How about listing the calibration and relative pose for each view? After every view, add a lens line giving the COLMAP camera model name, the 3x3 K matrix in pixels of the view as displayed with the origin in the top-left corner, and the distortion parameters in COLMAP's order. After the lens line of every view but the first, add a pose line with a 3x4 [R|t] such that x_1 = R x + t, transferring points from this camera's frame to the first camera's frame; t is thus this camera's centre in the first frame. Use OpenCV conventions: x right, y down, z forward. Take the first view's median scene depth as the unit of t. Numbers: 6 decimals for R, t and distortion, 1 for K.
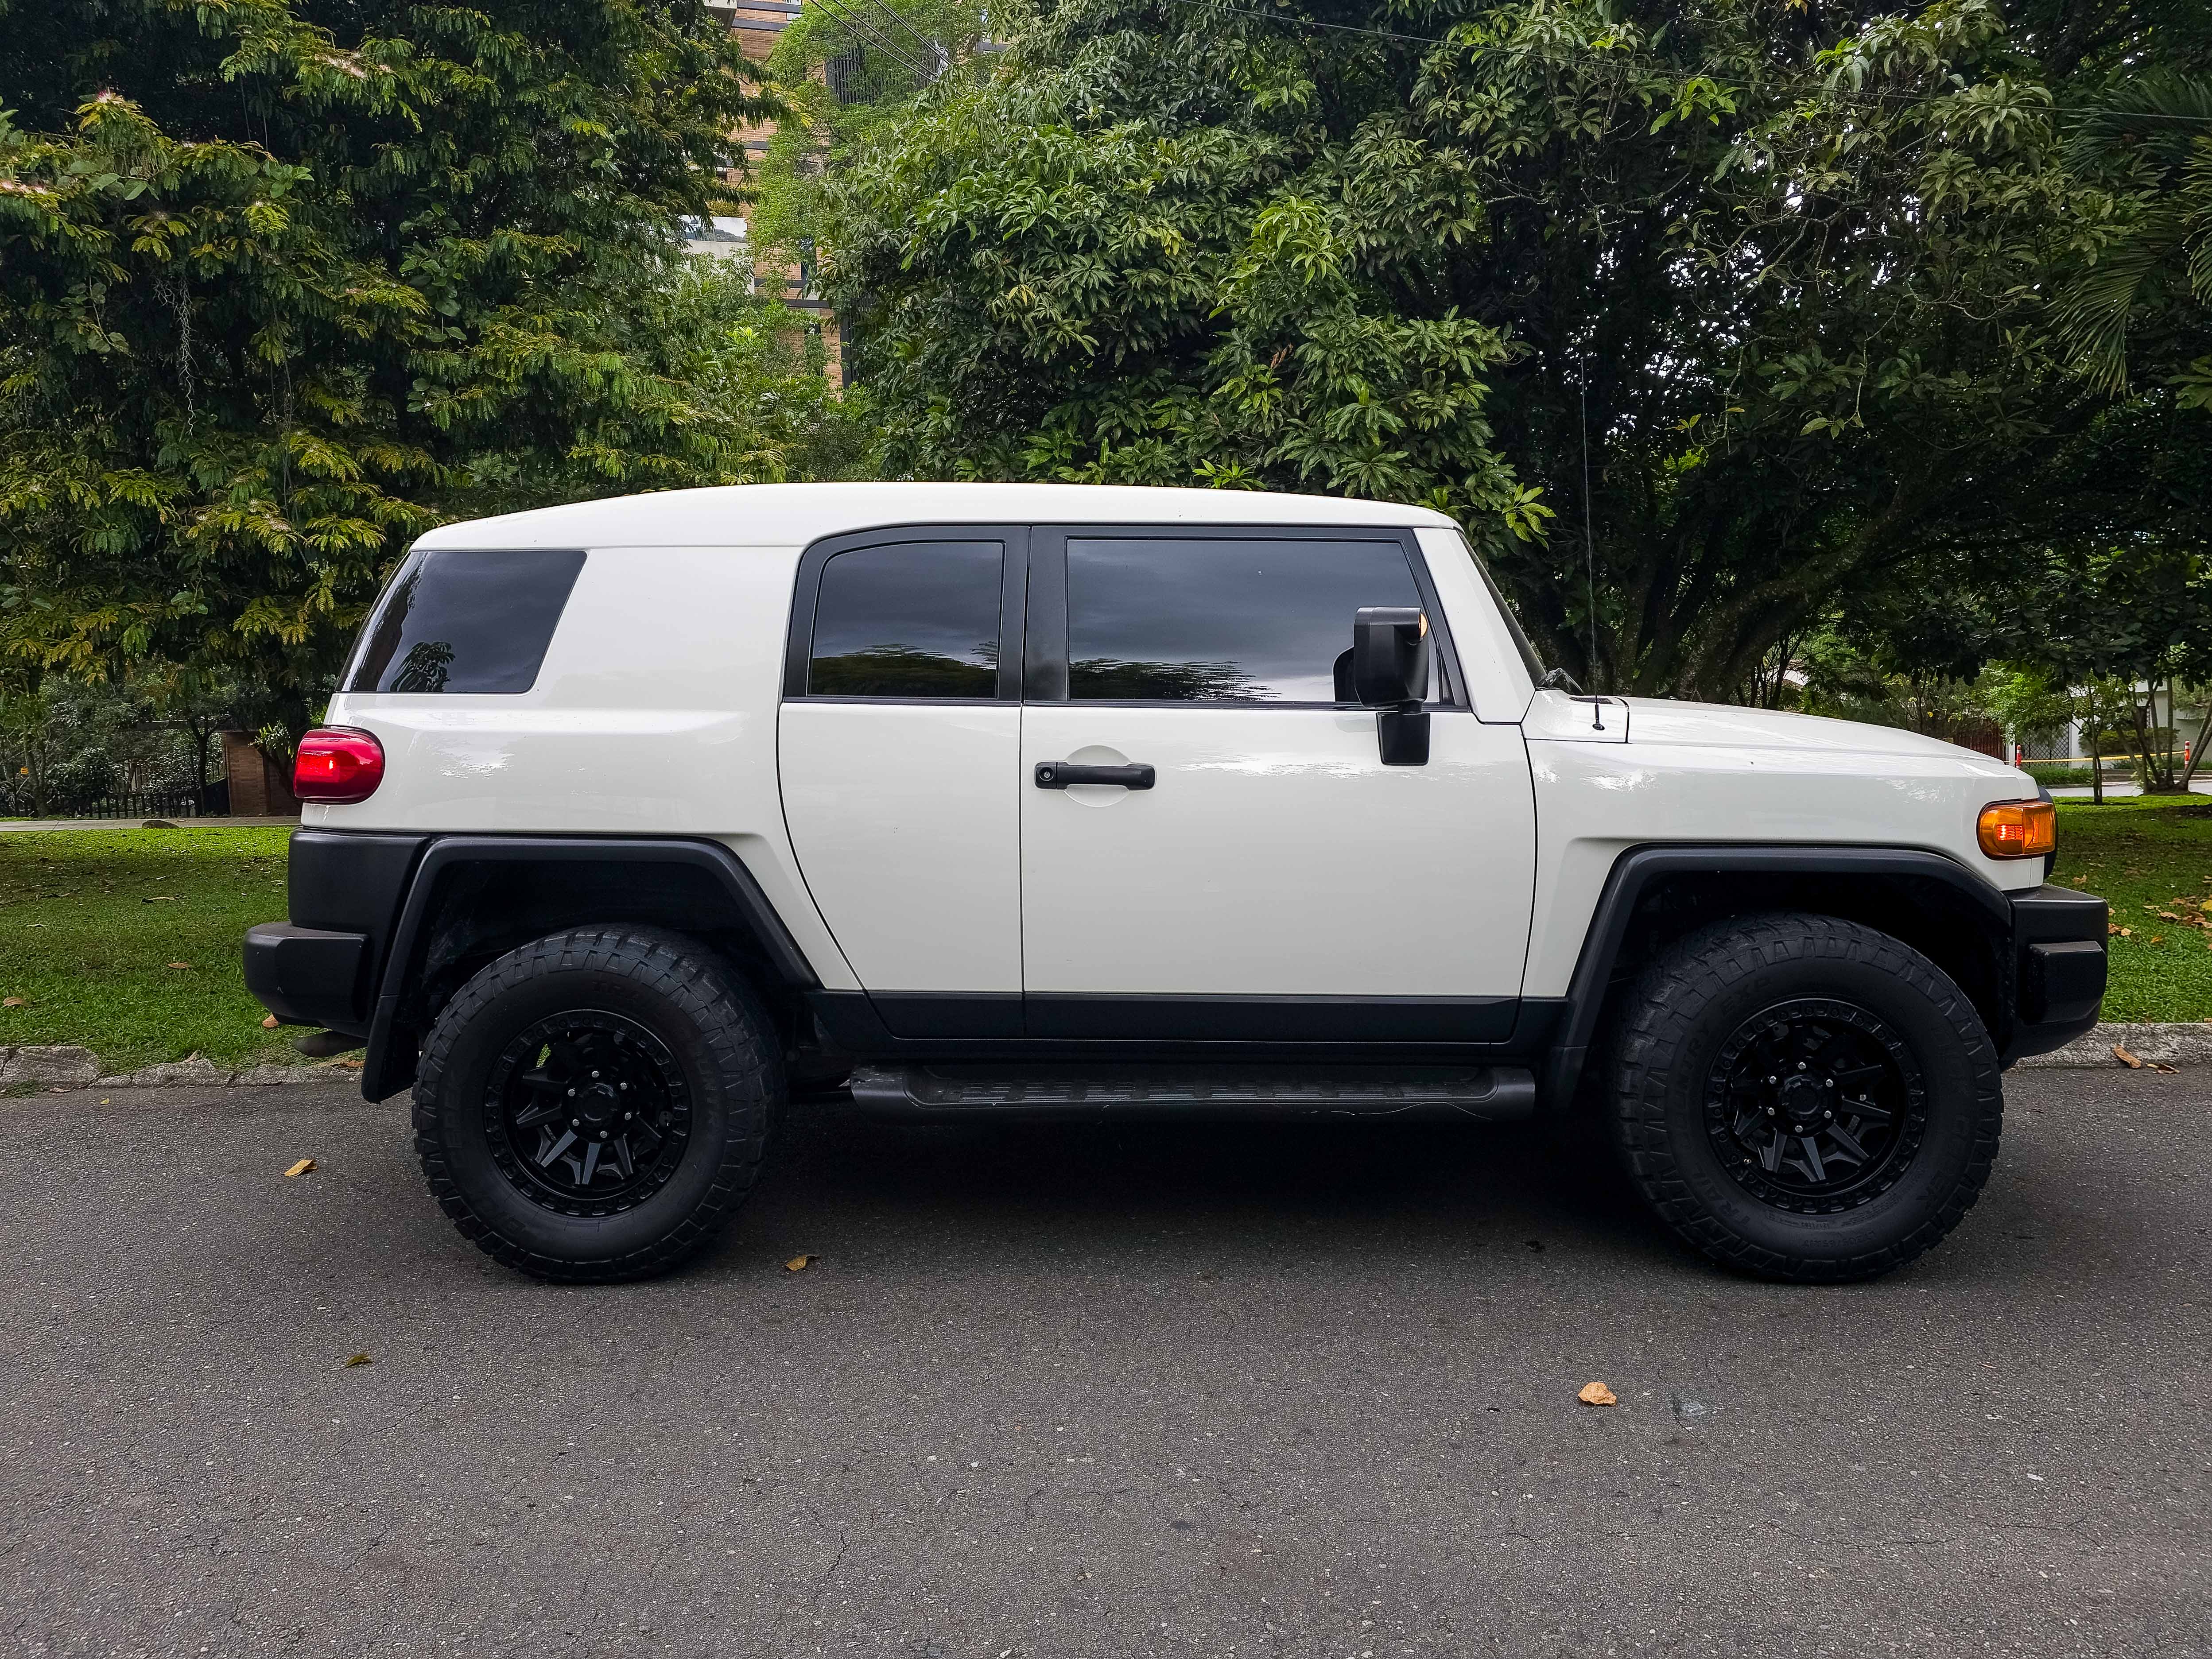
lens RADIAL K [[1787.0, 0, 1232.2], [0, 1787.0, 824.4], [0, 0, 1]] dist [0.044936, -0.039021]
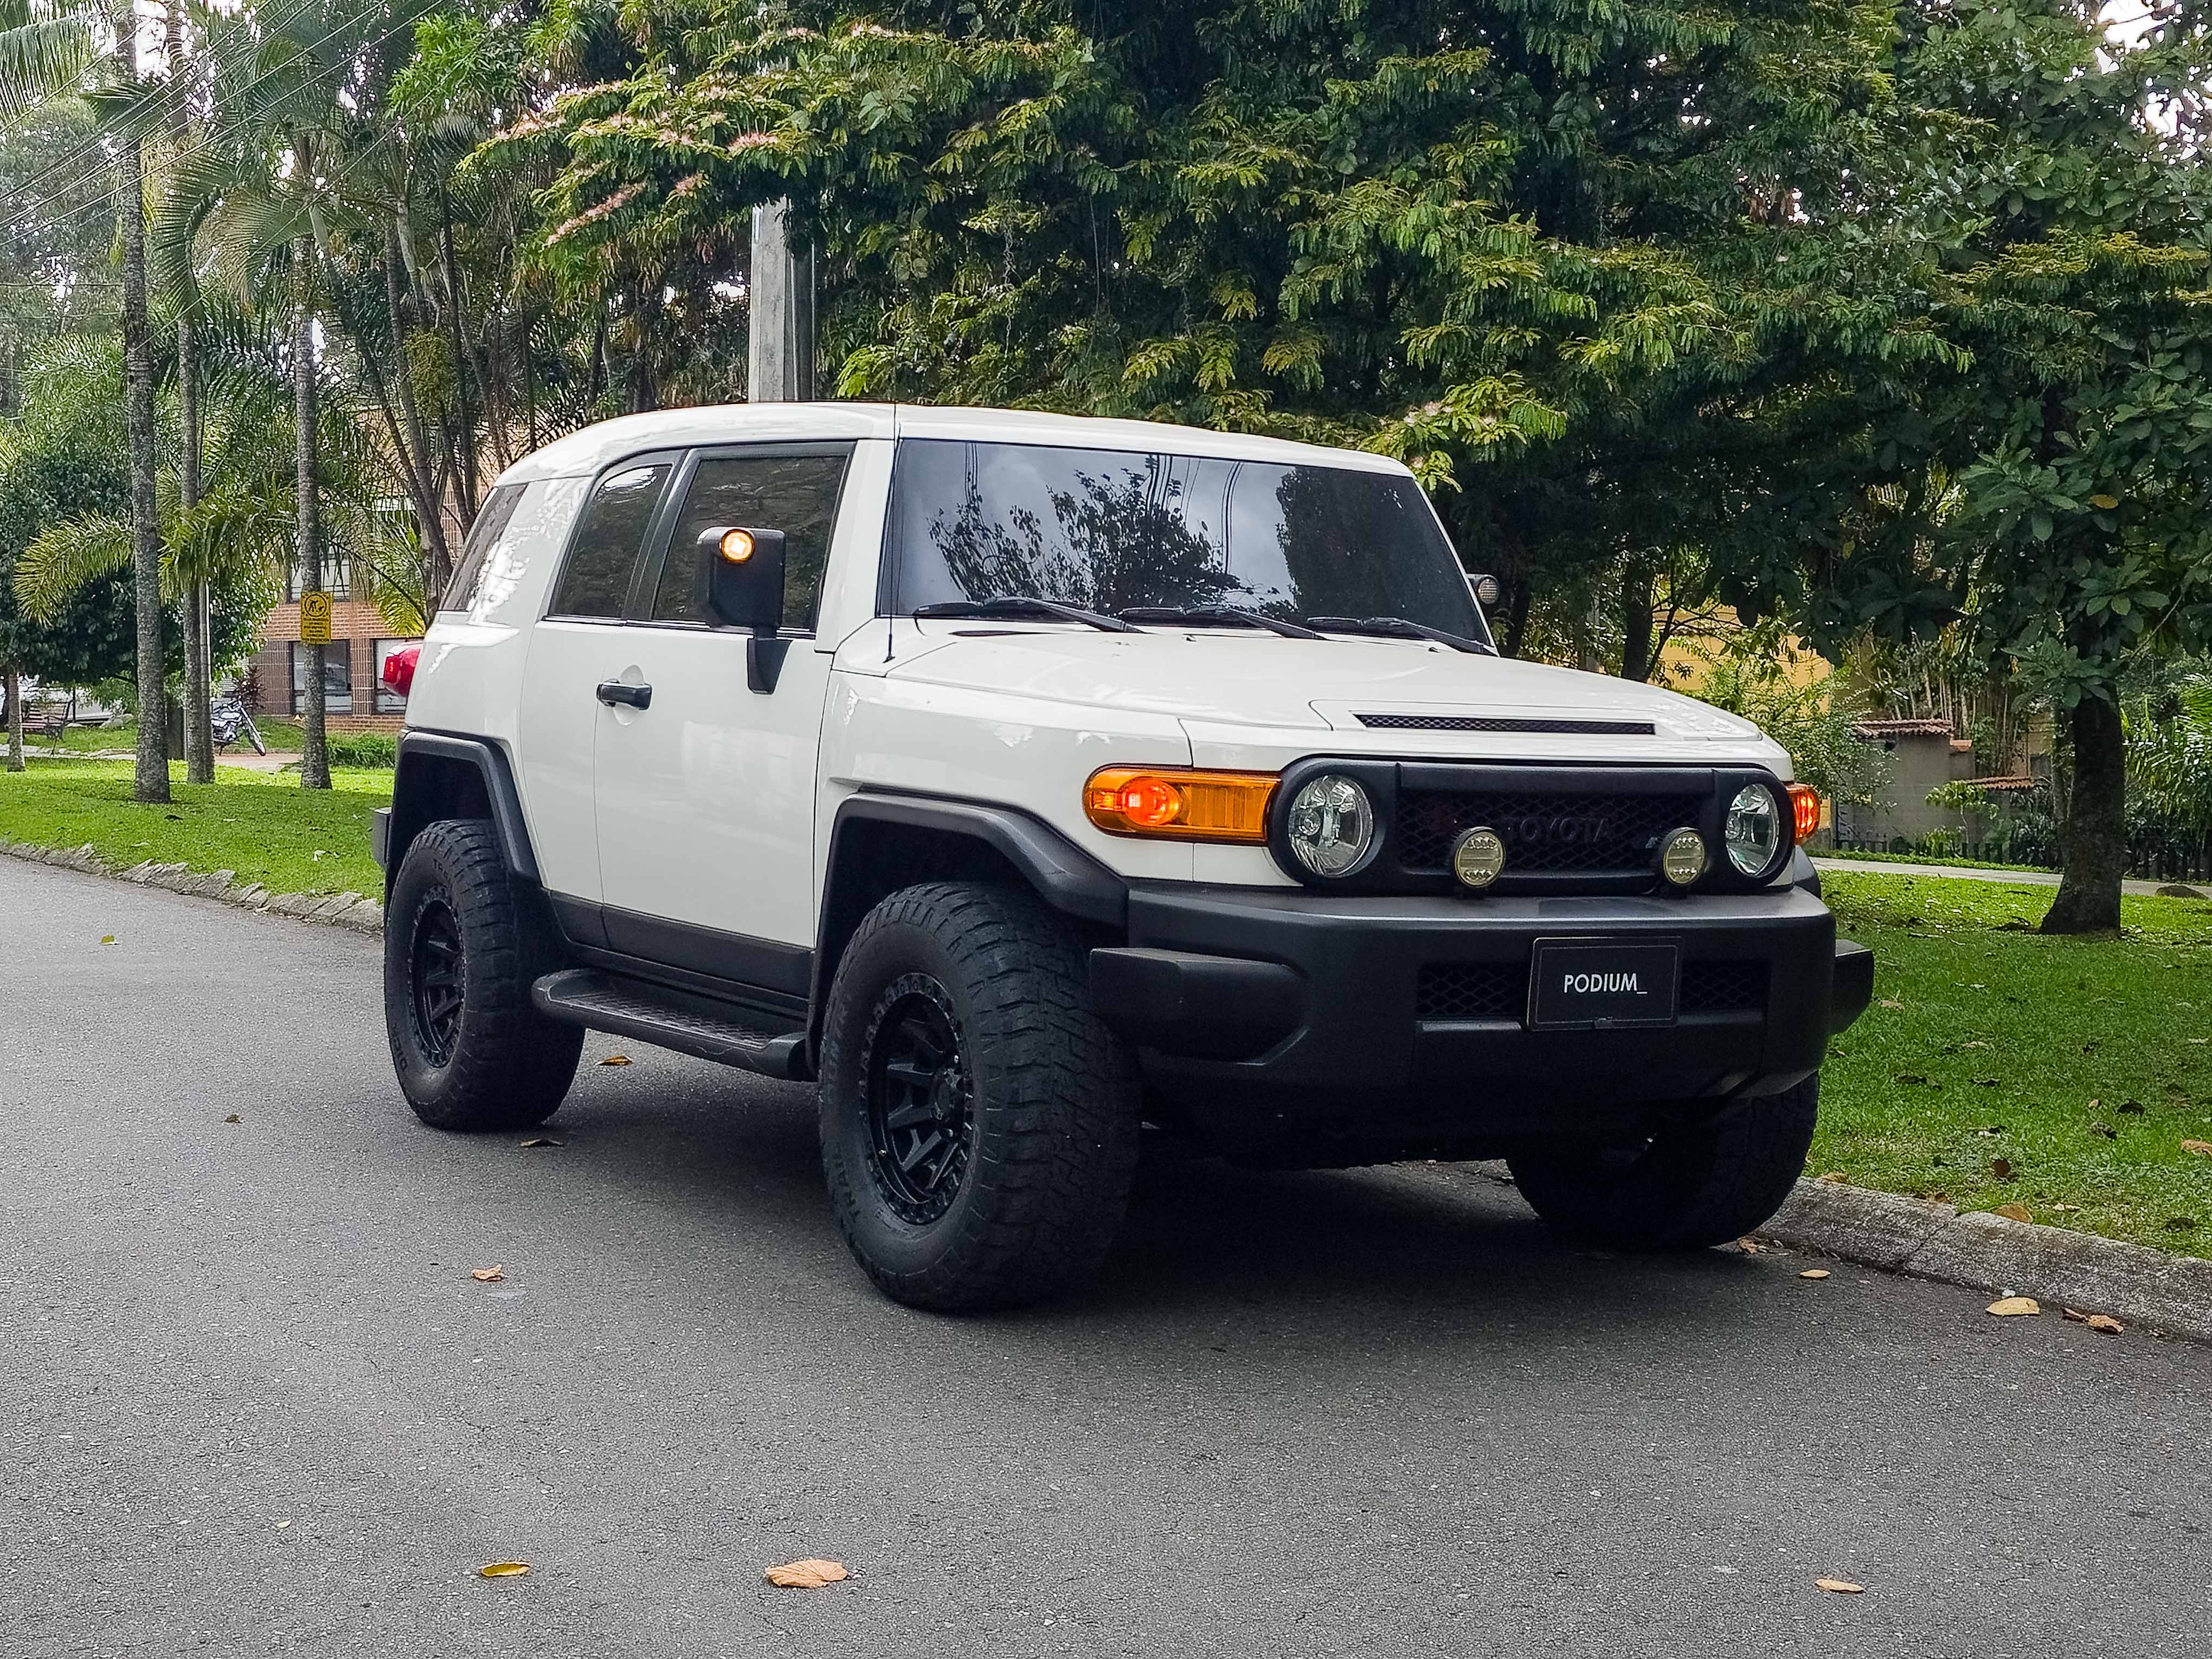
lens RADIAL K [[3166.8, 0, 1106.0], [0, 3166.8, 829.5], [0, 0, 1]] dist [0.132652, -0.087898]
pose [[0.566837, 0.064971, -0.821264, 1.143071], [-0.080535, 0.996481, 0.023248, -0.010587], [0.819884, 0.052962, 0.570075, 0.137916]]
